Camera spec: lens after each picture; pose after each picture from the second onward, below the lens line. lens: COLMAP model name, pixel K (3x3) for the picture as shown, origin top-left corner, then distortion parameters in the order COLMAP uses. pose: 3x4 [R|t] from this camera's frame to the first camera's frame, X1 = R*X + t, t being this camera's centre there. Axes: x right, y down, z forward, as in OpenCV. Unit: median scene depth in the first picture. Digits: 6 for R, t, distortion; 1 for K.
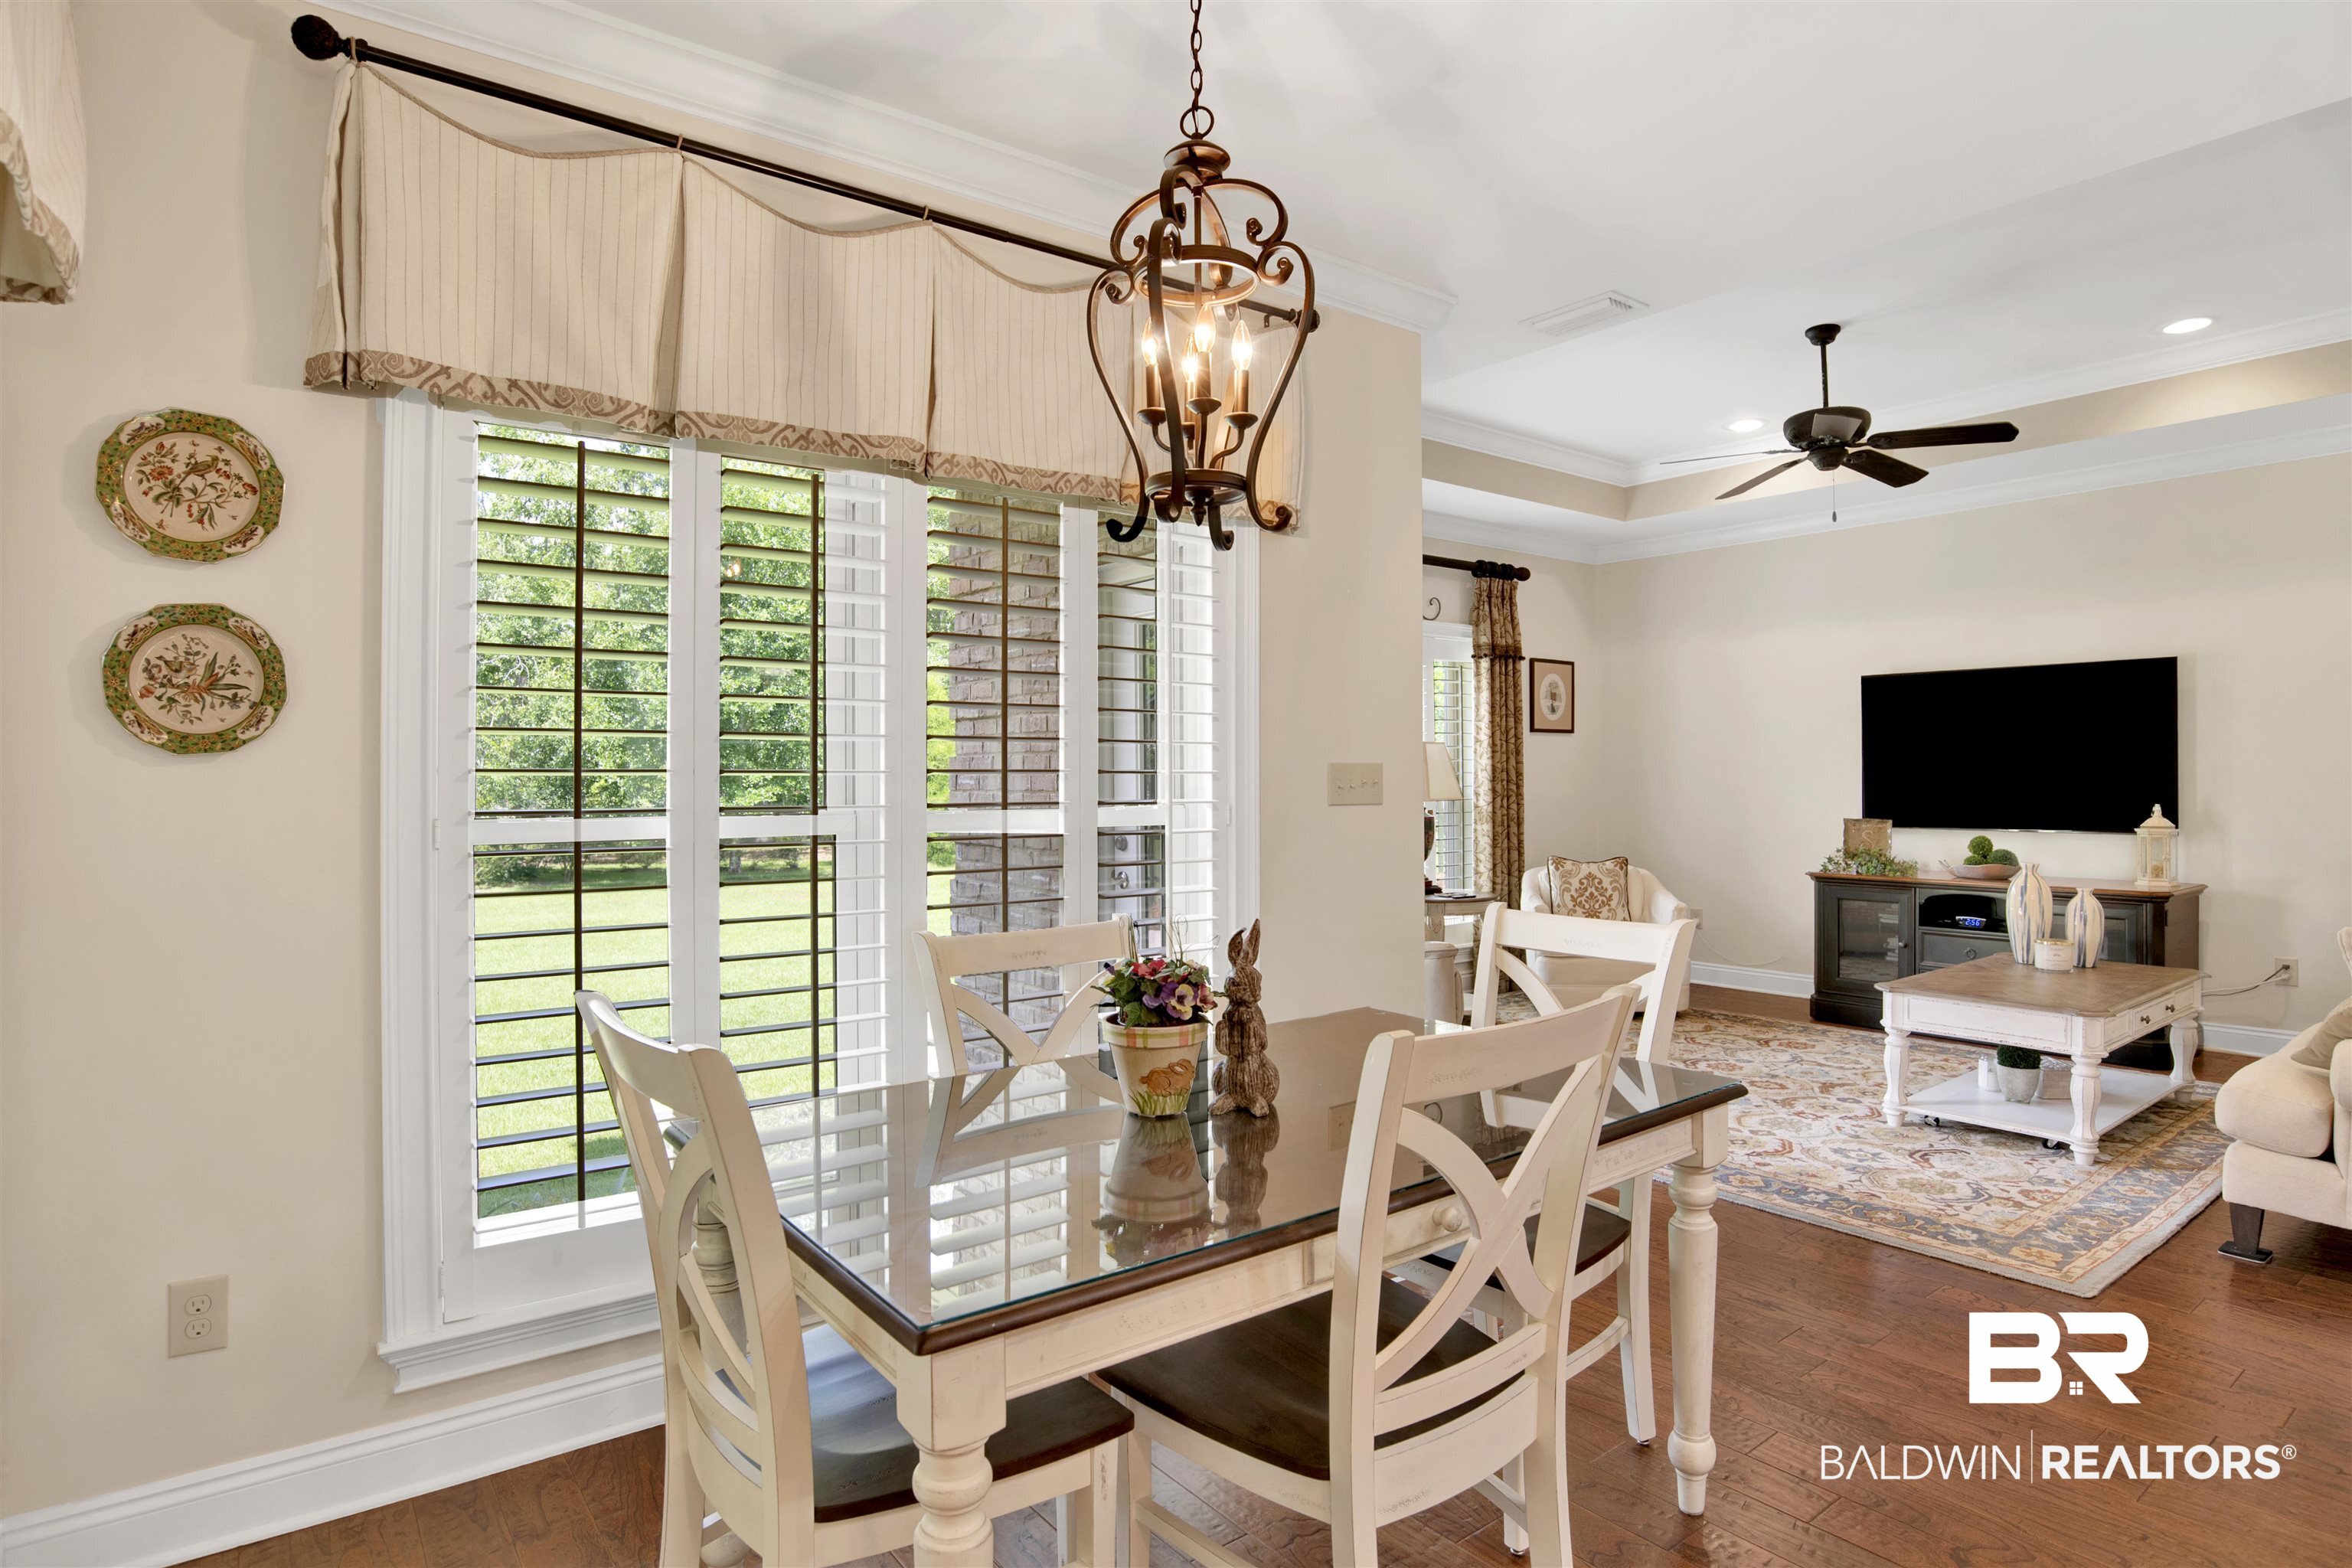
lens RADIAL K [[1274.0, 0, 1180.8], [0, 1274.0, 774.1], [0, 0, 1]] dist [-0.068628, 0.027098]
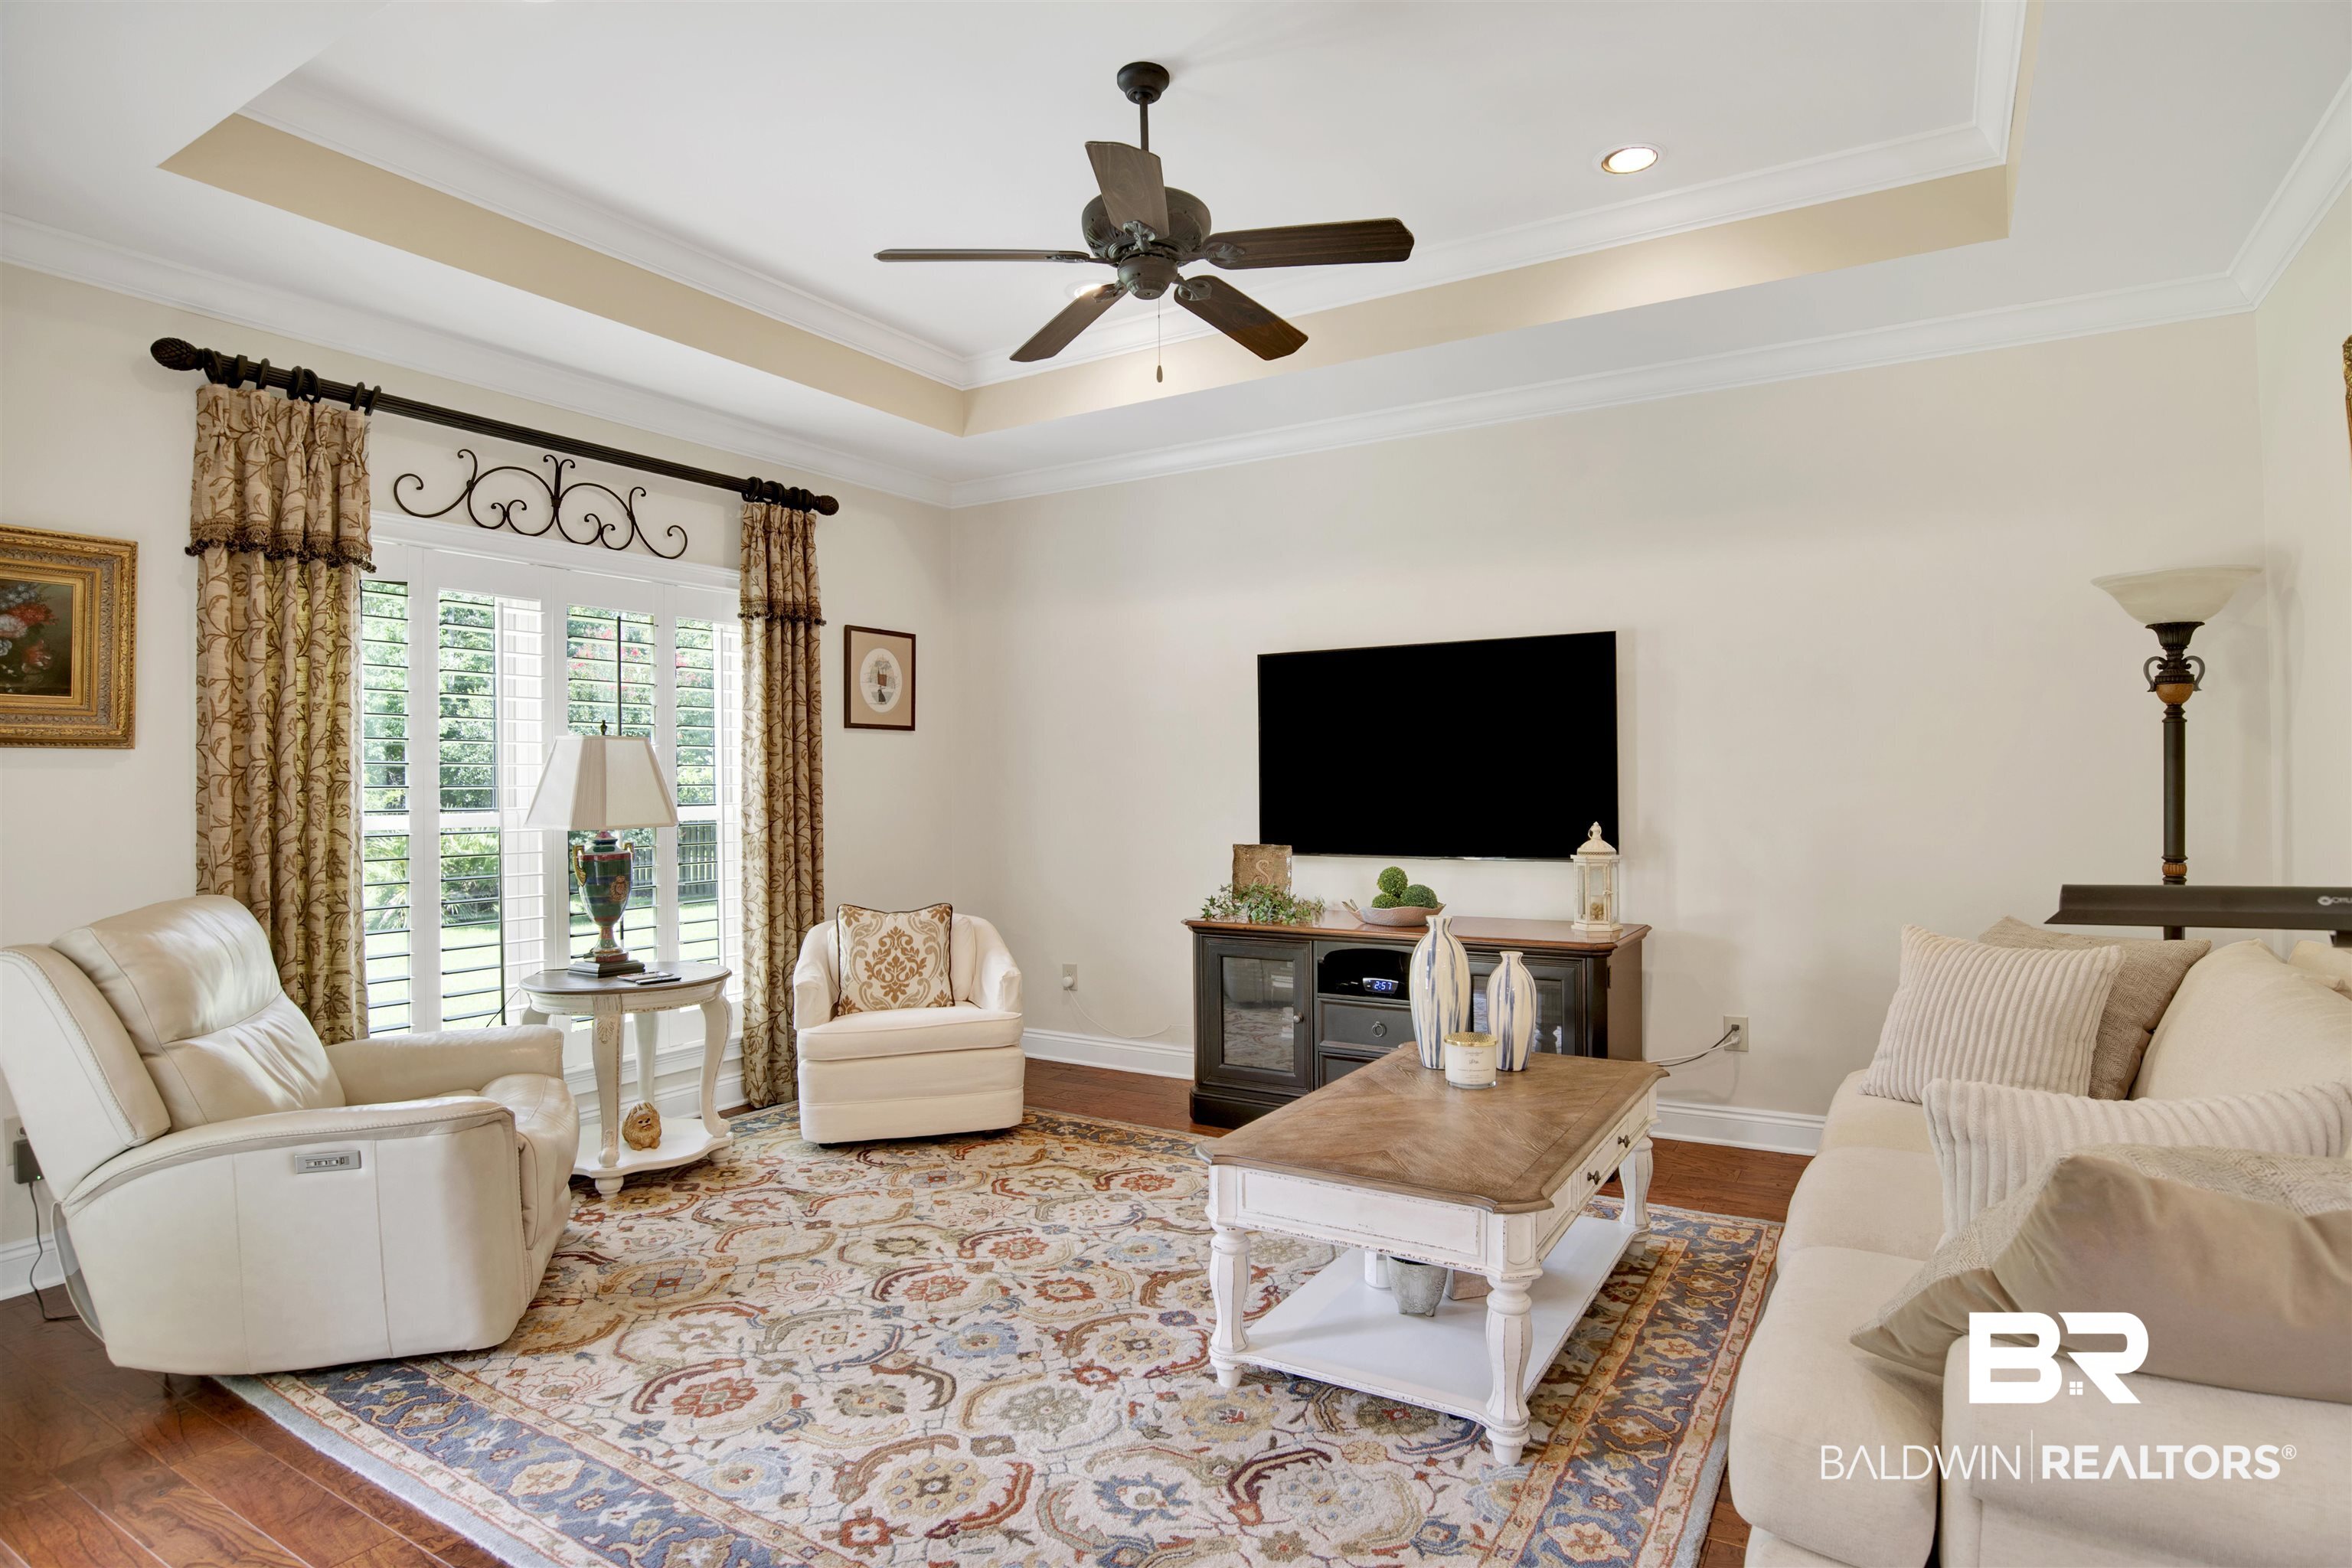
lens RADIAL K [[1274.0, 0, 1180.8], [0, 1274.0, 774.1], [0, 0, 1]] dist [-0.068628, 0.027098]
pose [[0.933389, -0.000766, 0.358867, 0.246852], [0.004201, 0.999953, -0.008792, 0.000298], [-0.358843, 0.009714, 0.933347, 0.328650]]
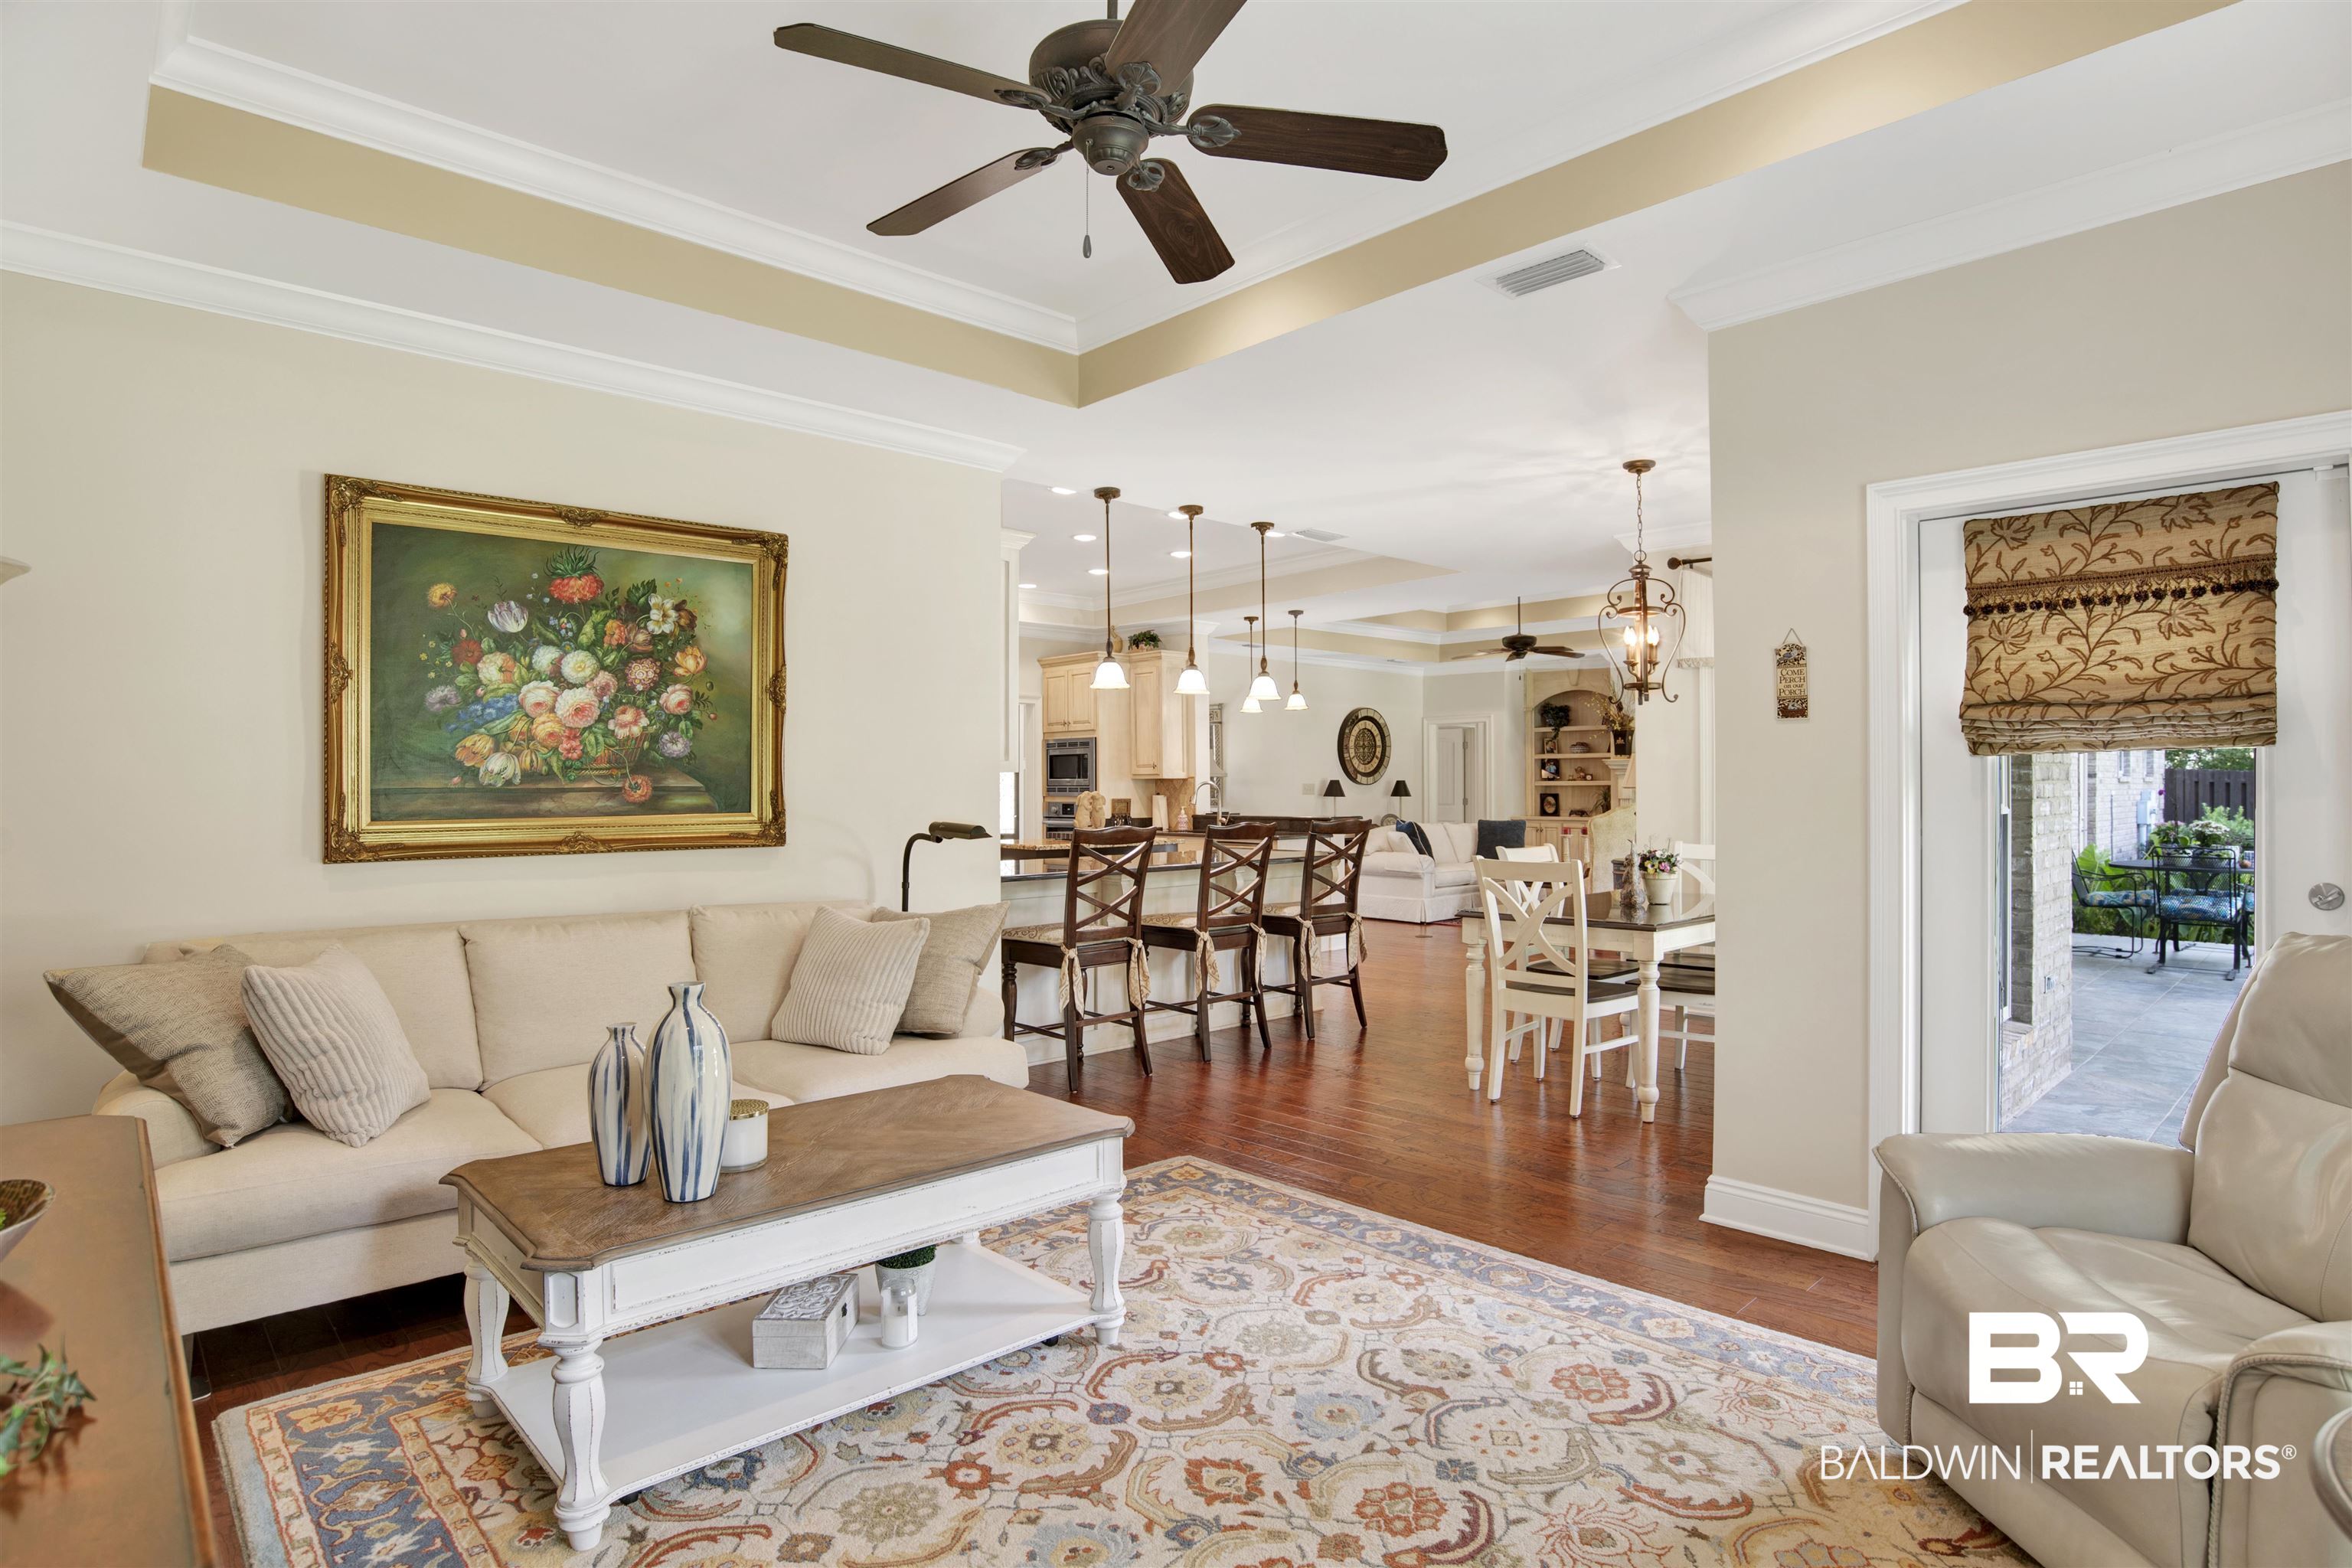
lens RADIAL K [[1274.0, 0, 1180.8], [0, 1274.0, 774.1], [0, 0, 1]] dist [-0.068628, 0.027098]
pose [[-0.994281, 0.005568, -0.106651, 0.437514], [0.006687, 0.999926, -0.010139, -0.002680], [0.106587, -0.010795, -0.994245, 1.197446]]
